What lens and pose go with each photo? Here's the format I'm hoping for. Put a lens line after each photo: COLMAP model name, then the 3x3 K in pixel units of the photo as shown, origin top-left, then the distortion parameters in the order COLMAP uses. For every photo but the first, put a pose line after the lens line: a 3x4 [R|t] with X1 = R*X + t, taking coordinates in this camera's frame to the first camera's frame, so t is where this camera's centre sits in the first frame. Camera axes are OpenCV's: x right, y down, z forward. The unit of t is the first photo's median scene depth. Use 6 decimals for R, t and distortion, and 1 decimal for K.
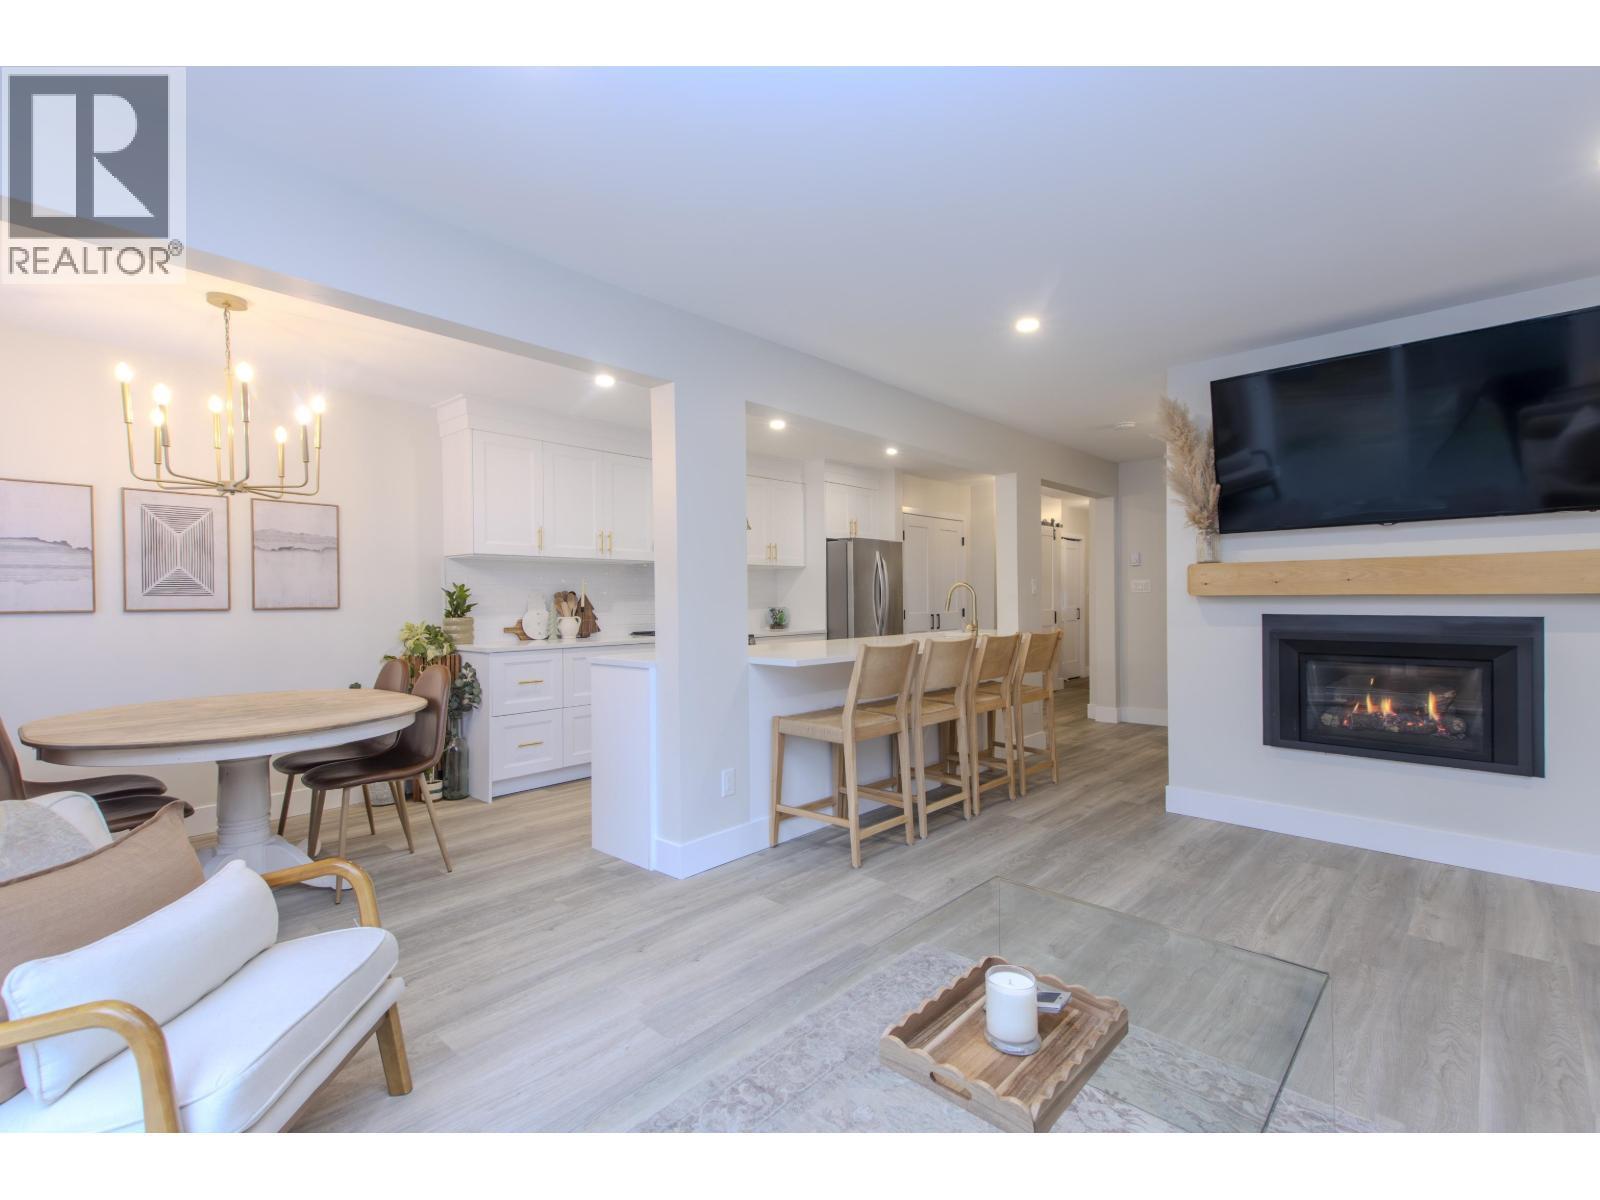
lens RADIAL K [[734.9, 0, 800.0], [0, 734.9, 600.0], [0, 0, 1]] dist [0.031816, -0.000020]
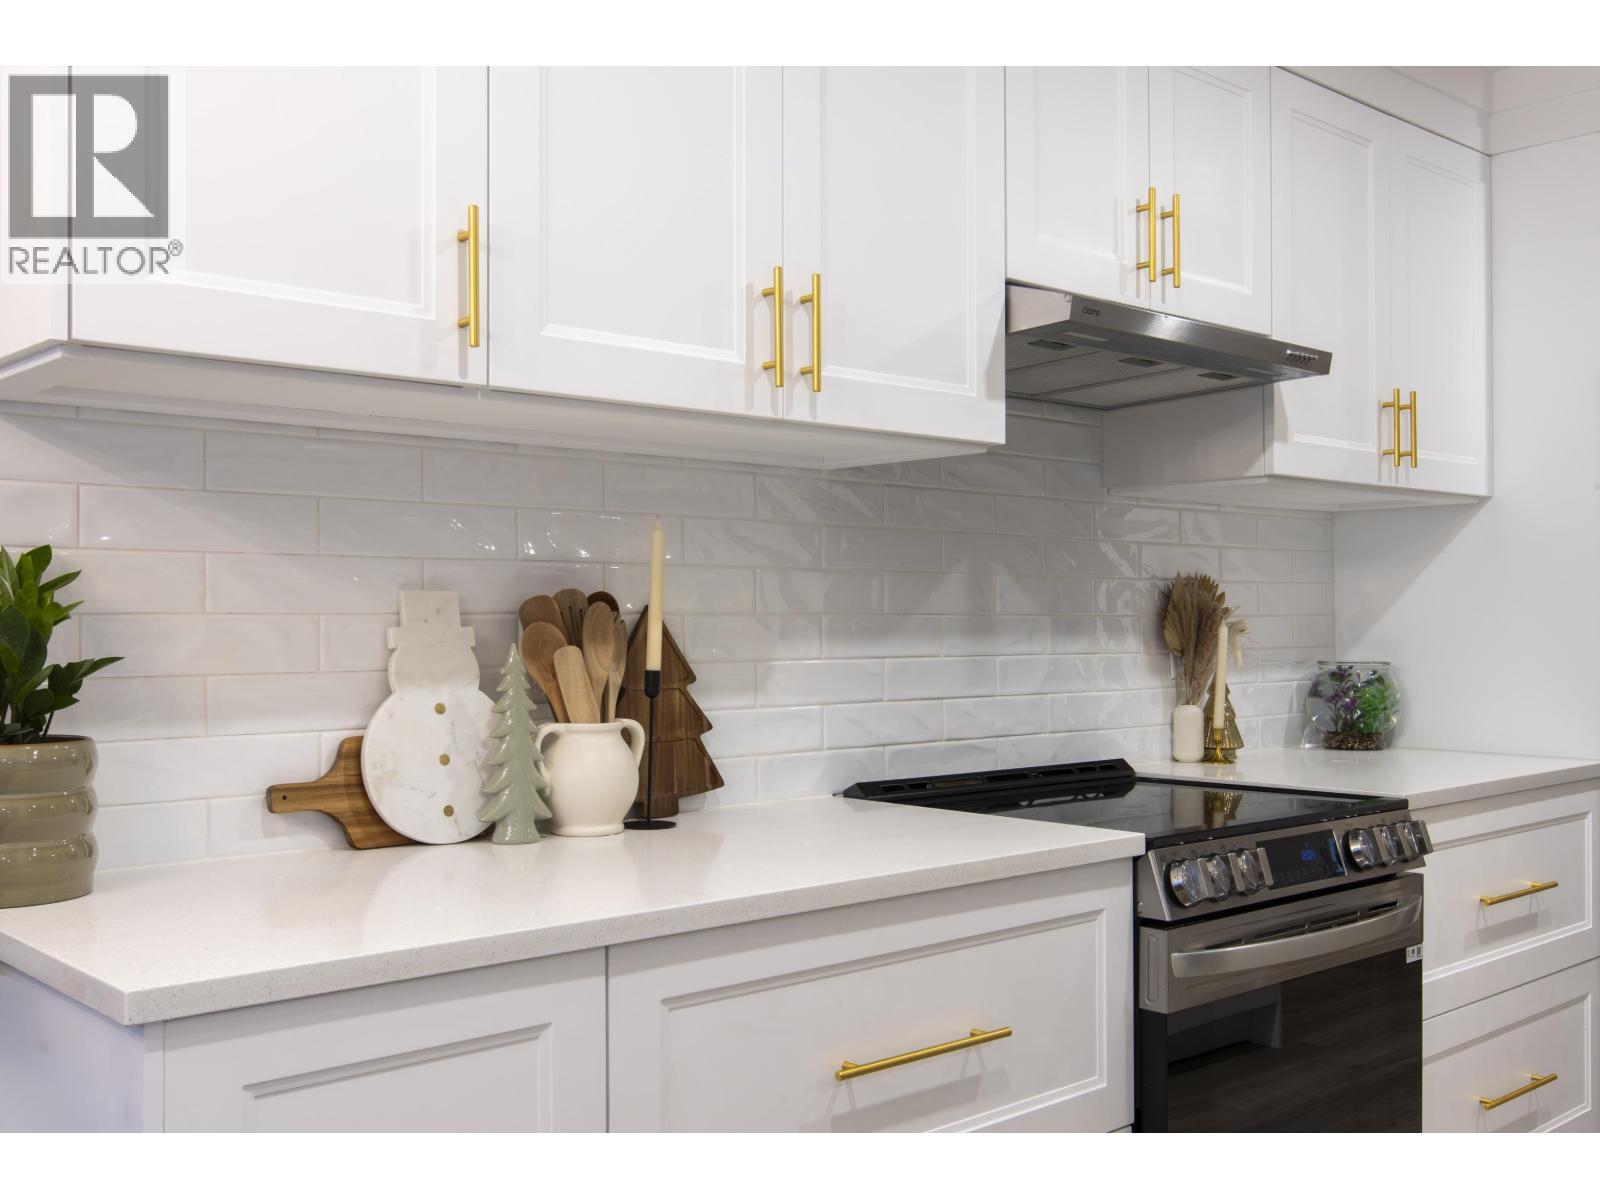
lens RADIAL K [[1599.7, 0, 801.0], [0, 1599.7, 619.3], [0, 0, 1]] dist [-0.006307, -0.003937]
pose [[0.997173, 0.004974, -0.074970, -0.252697], [-0.005024, 0.999987, -0.000484, -0.004981], [0.074967, 0.000859, 0.997186, 0.650149]]
